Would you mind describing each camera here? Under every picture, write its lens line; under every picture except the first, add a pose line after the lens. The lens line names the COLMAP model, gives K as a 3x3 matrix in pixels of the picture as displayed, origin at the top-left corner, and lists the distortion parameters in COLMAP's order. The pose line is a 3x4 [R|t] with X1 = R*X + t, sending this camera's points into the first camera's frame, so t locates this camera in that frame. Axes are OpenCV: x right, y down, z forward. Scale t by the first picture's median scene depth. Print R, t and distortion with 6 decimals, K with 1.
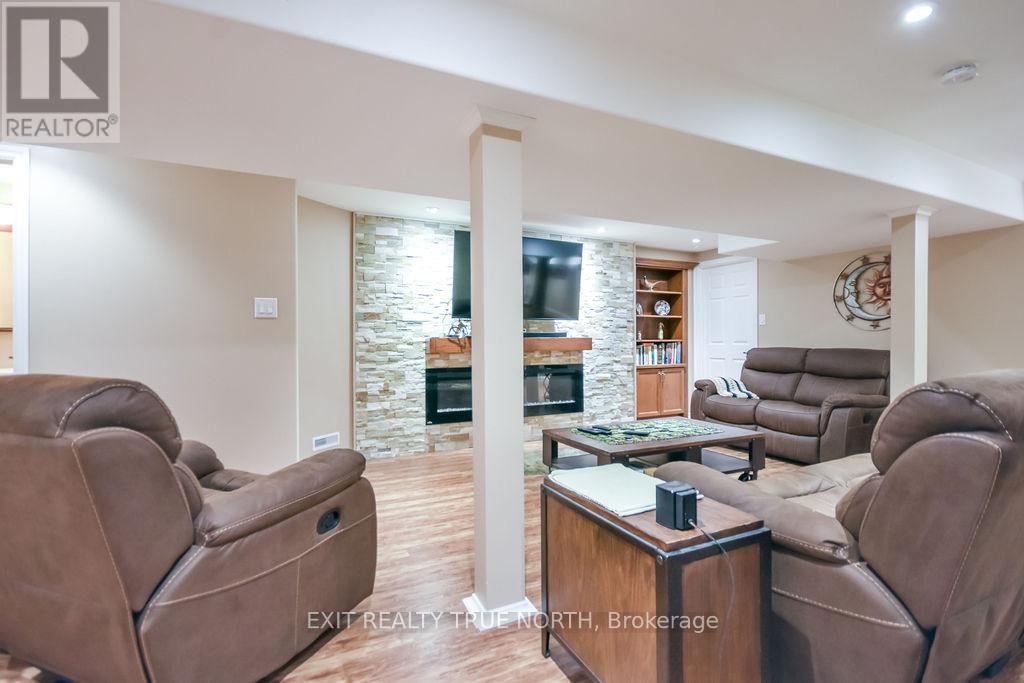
lens RADIAL K [[479.4, 0, 510.9], [0, 479.4, 340.1], [0, 0, 1]] dist [-0.002515, -0.001409]
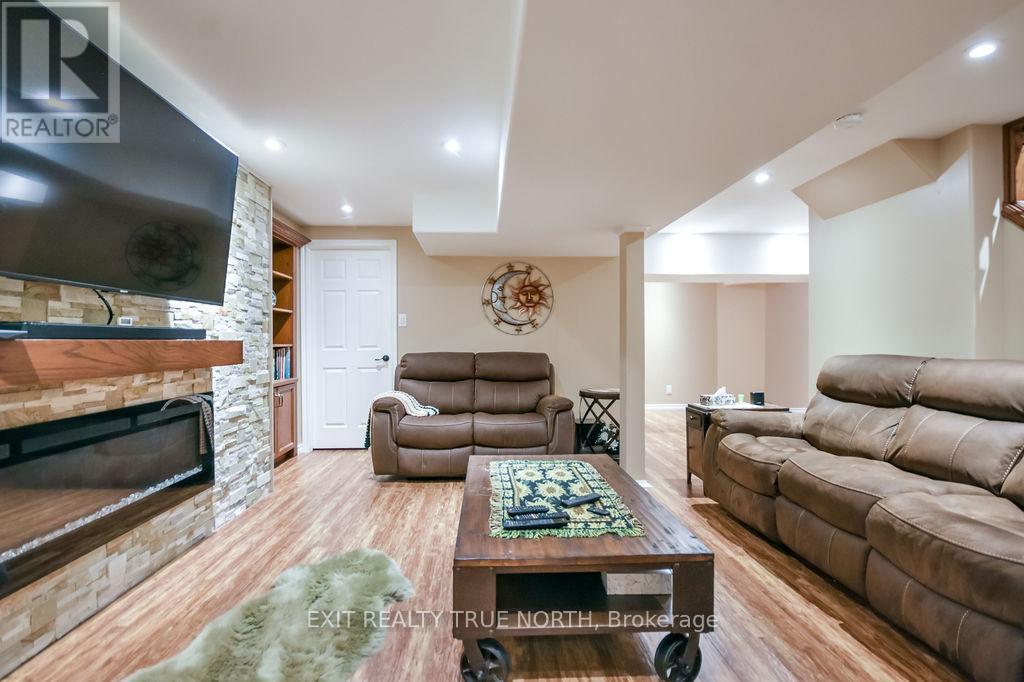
lens RADIAL K [[479.4, 0, 510.2], [0, 479.4, 340.9], [0, 0, 1]] dist [-0.002515, -0.001409]
pose [[0.397223, 0.003669, 0.917715, -0.200893], [0.004467, 0.999972, -0.005931, -0.000118], [-0.917711, 0.006456, 0.397196, 0.525434]]
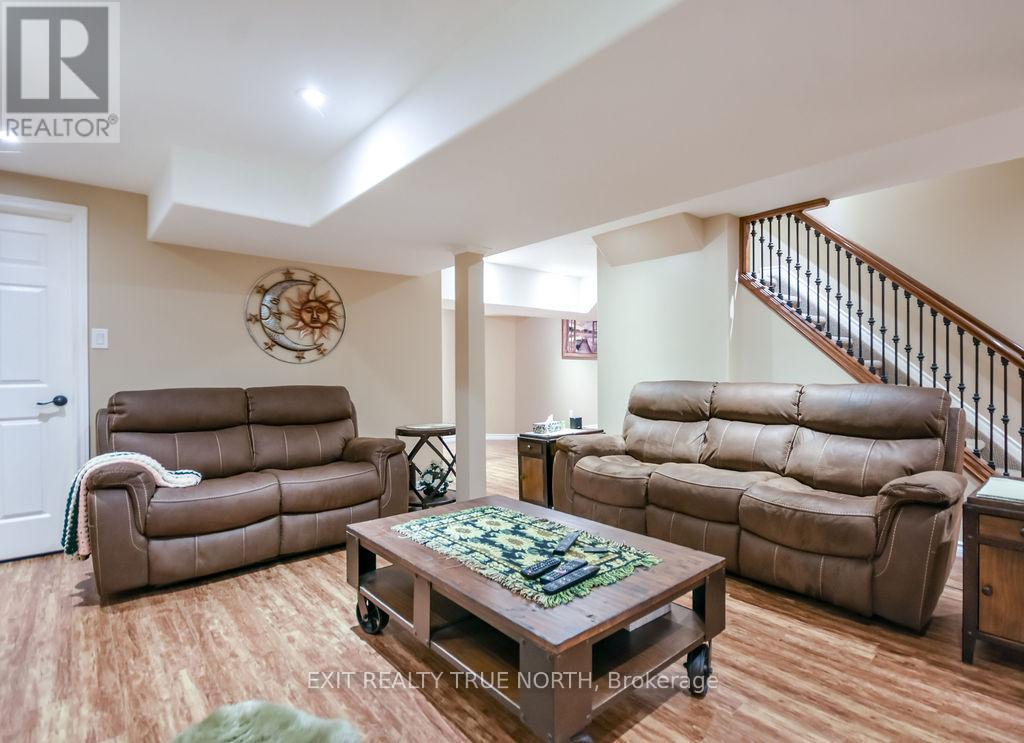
lens RADIAL K [[511.1, 0, 558.7], [0, 511.1, 368.9], [0, 0, 1]] dist [0.000476, 0.000375]
pose [[-0.298010, 0.008634, 0.954524, -0.182473], [0.011177, 0.999922, -0.005555, -0.000443], [-0.954497, 0.009014, -0.298083, 0.742943]]
